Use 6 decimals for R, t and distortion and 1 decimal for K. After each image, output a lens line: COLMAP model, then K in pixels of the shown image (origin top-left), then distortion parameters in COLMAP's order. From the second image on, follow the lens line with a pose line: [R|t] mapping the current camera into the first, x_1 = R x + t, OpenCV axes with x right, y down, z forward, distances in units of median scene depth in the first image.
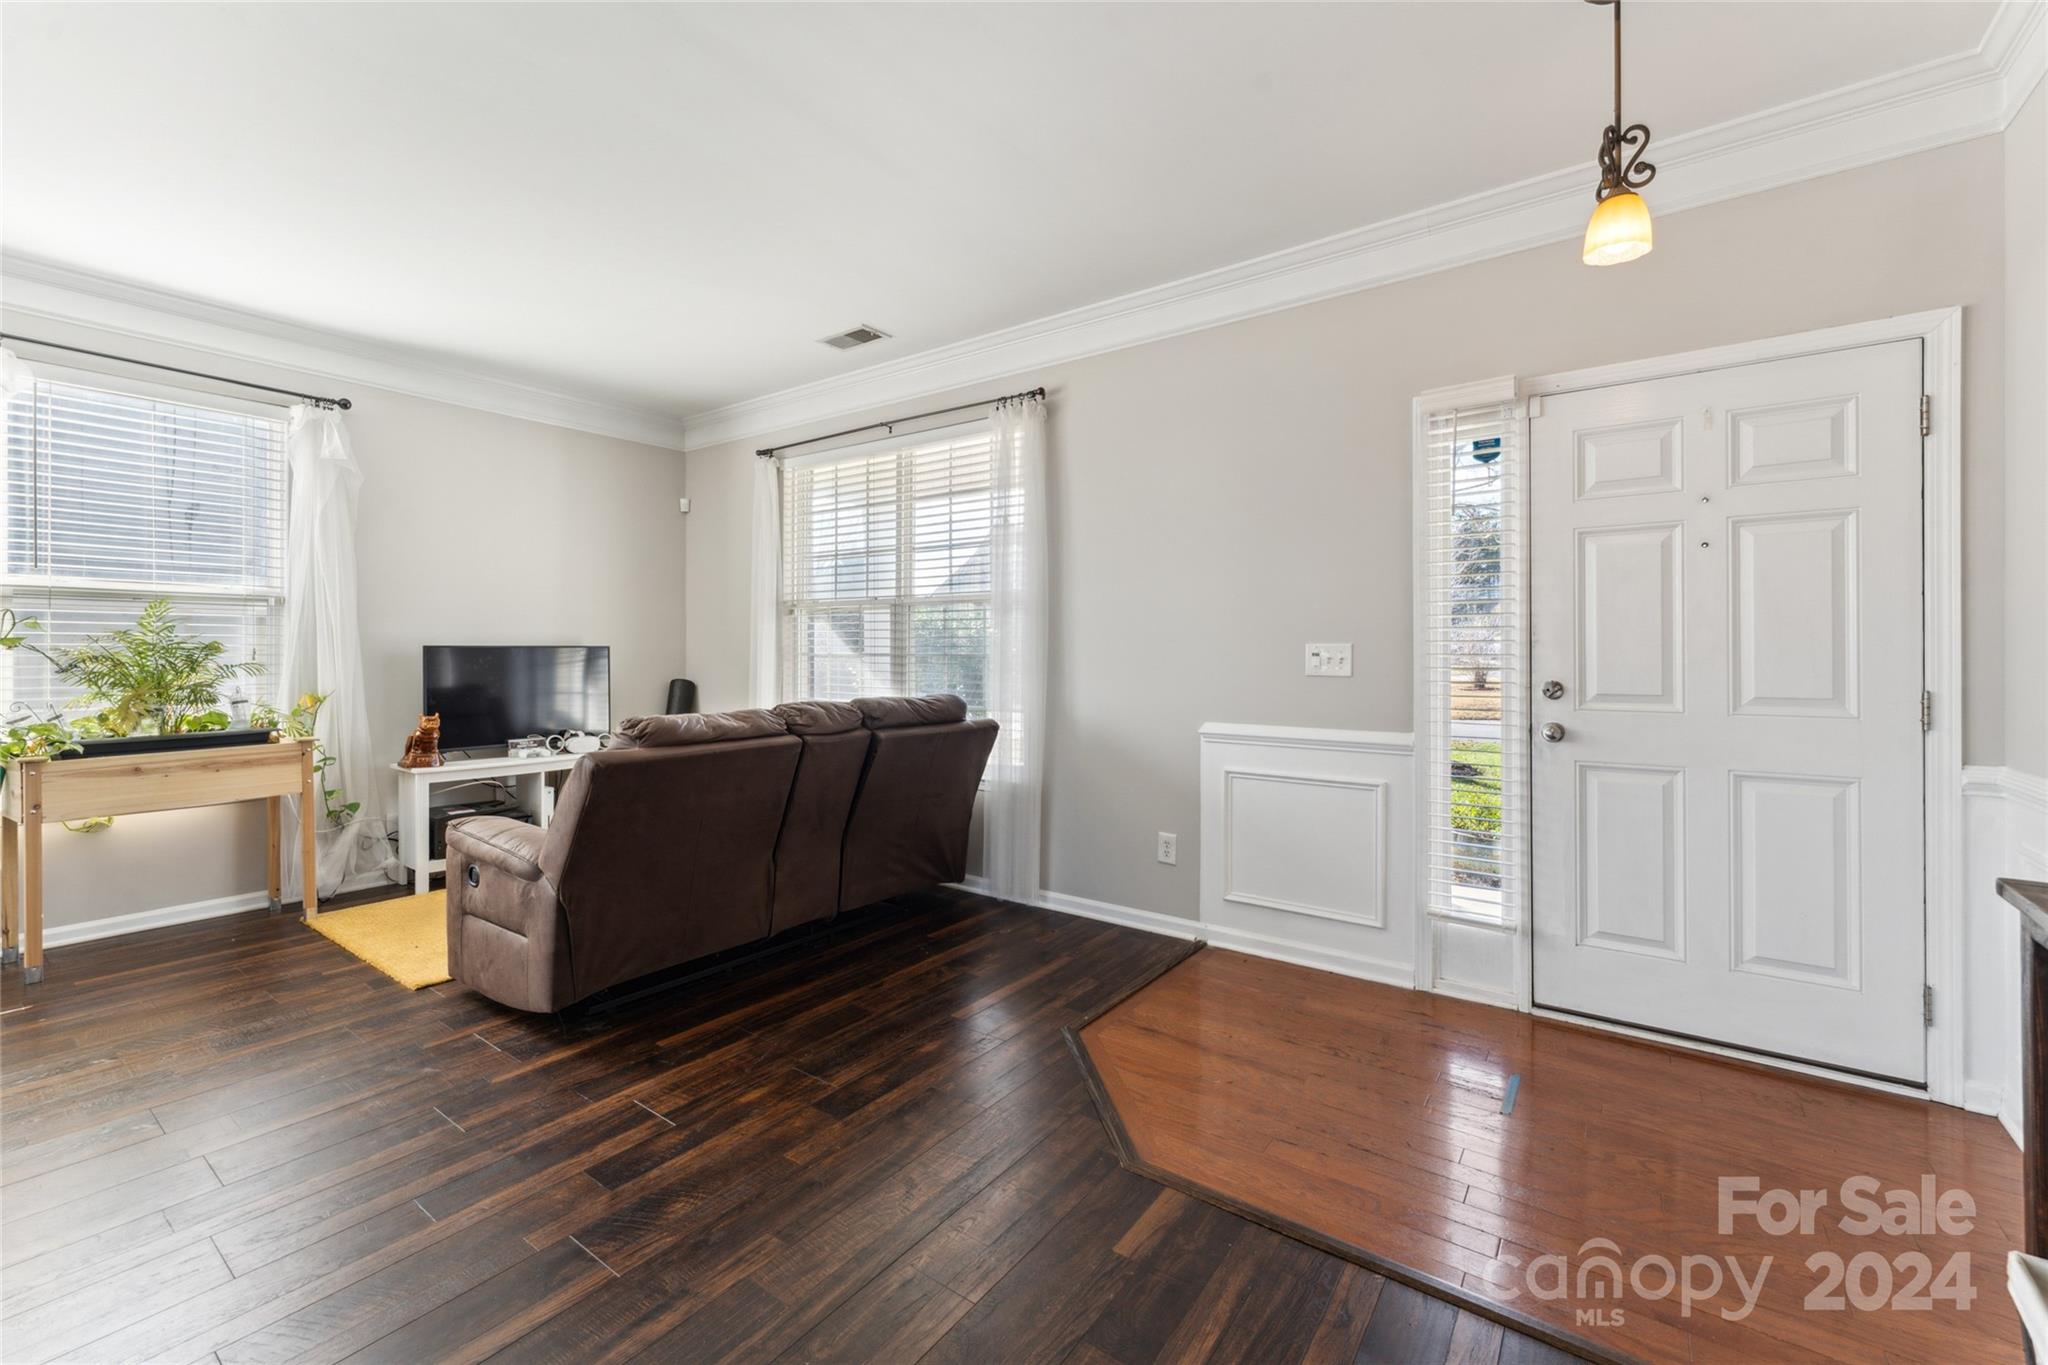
lens RADIAL K [[838.9, 0, 1021.8], [0, 838.9, 653.6], [0, 0, 1]] dist [0.001095, -0.000115]
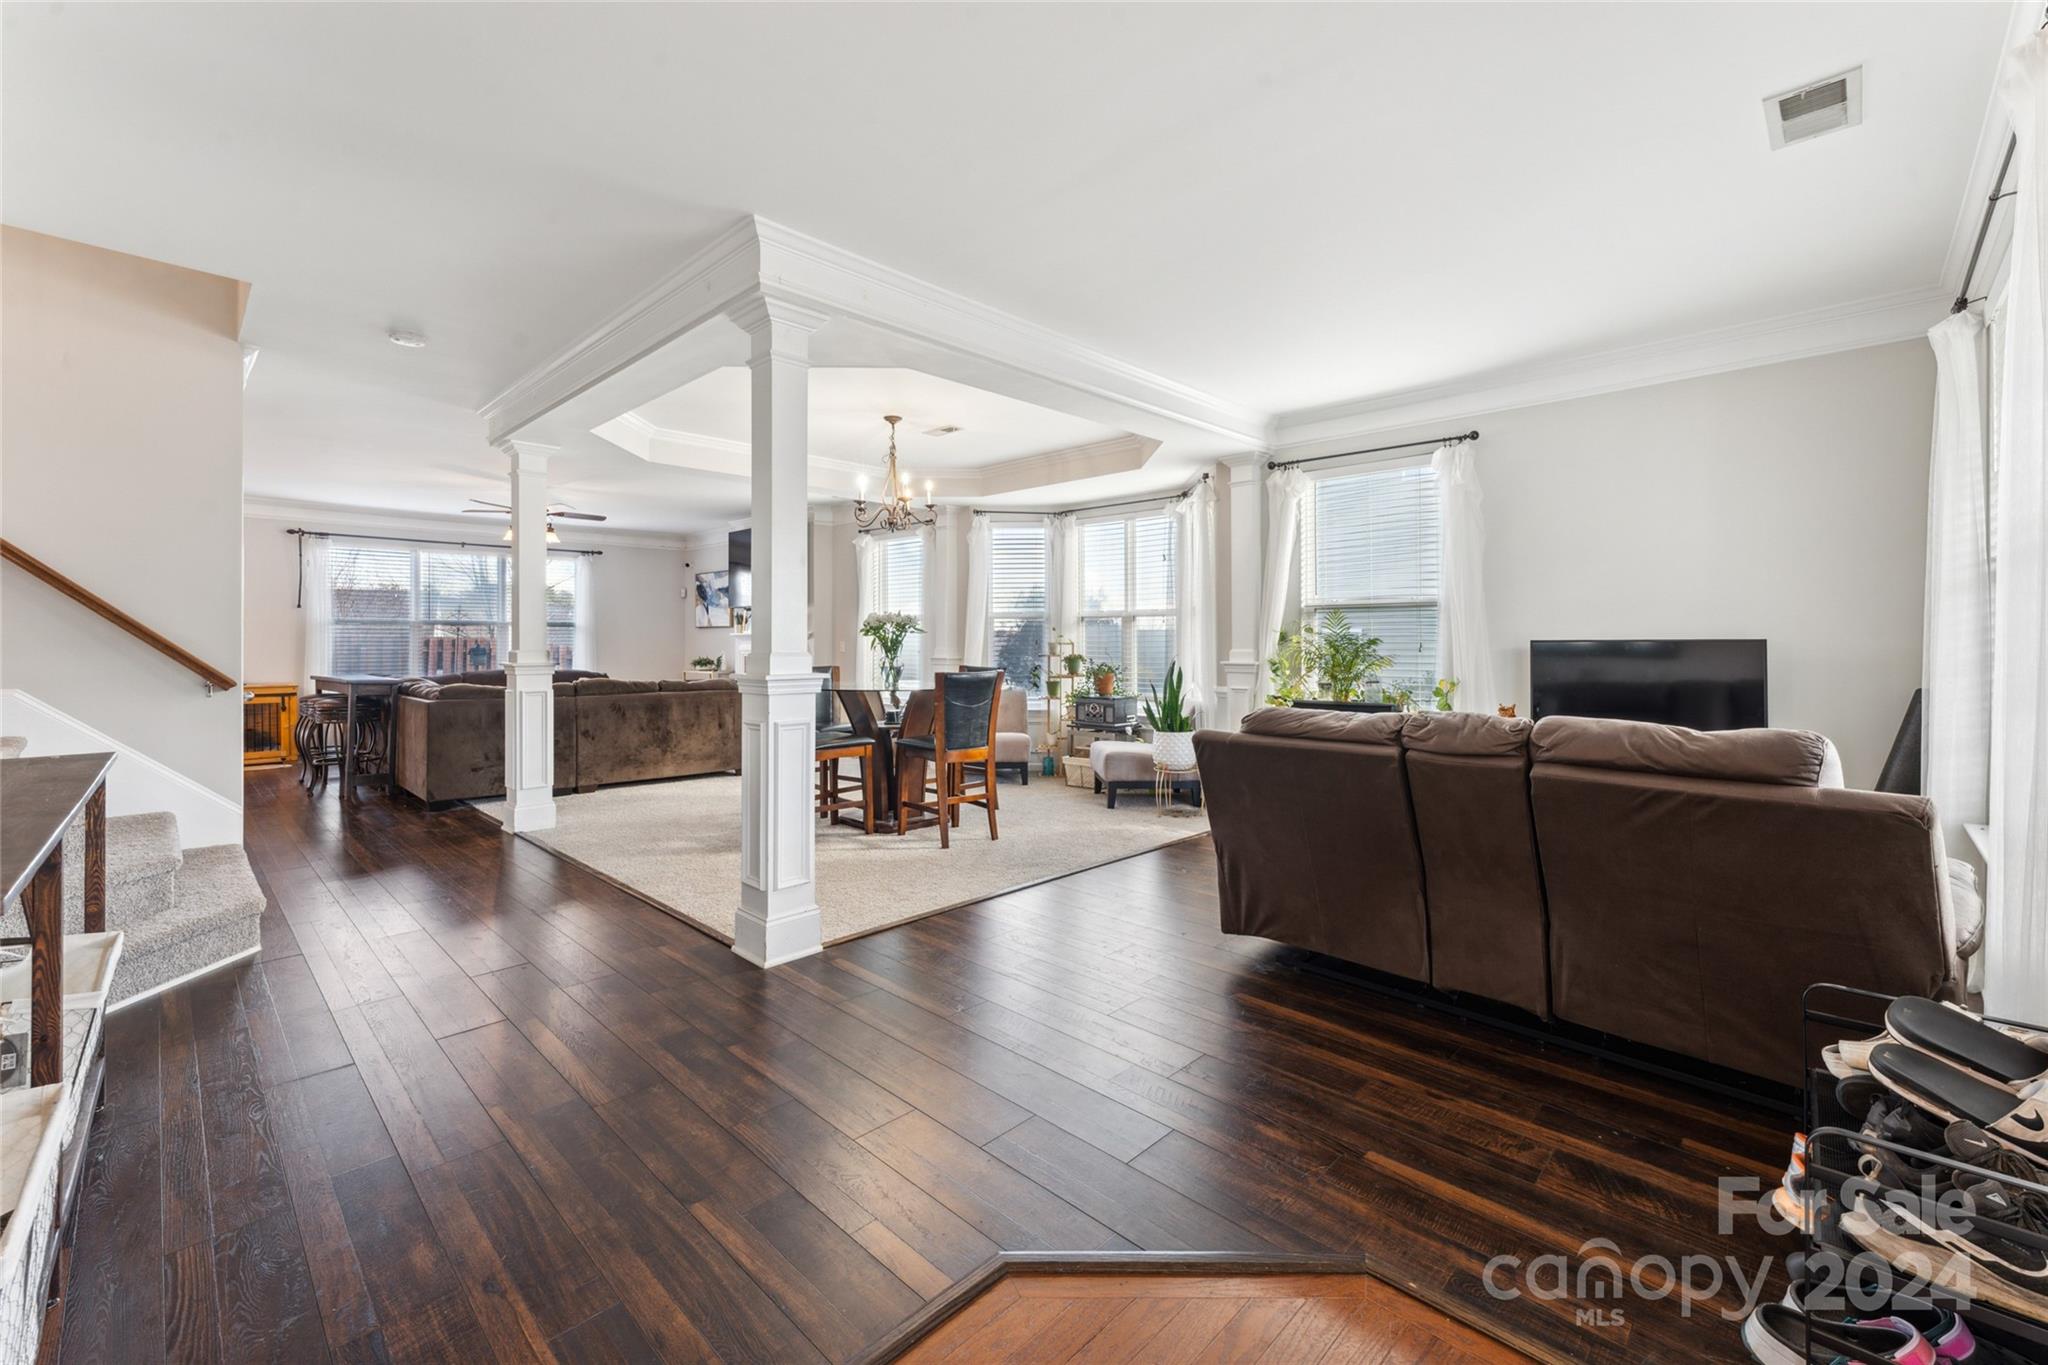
lens RADIAL K [[846.4, 0, 1015.5], [0, 846.4, 632.3], [0, 0, 1]] dist [0.000376, -0.000019]
pose [[-0.143717, -0.011019, -0.989557, 0.616815], [-0.001699, 0.999939, -0.010888, -0.008783], [0.989617, 0.000117, -0.143727, 0.715605]]
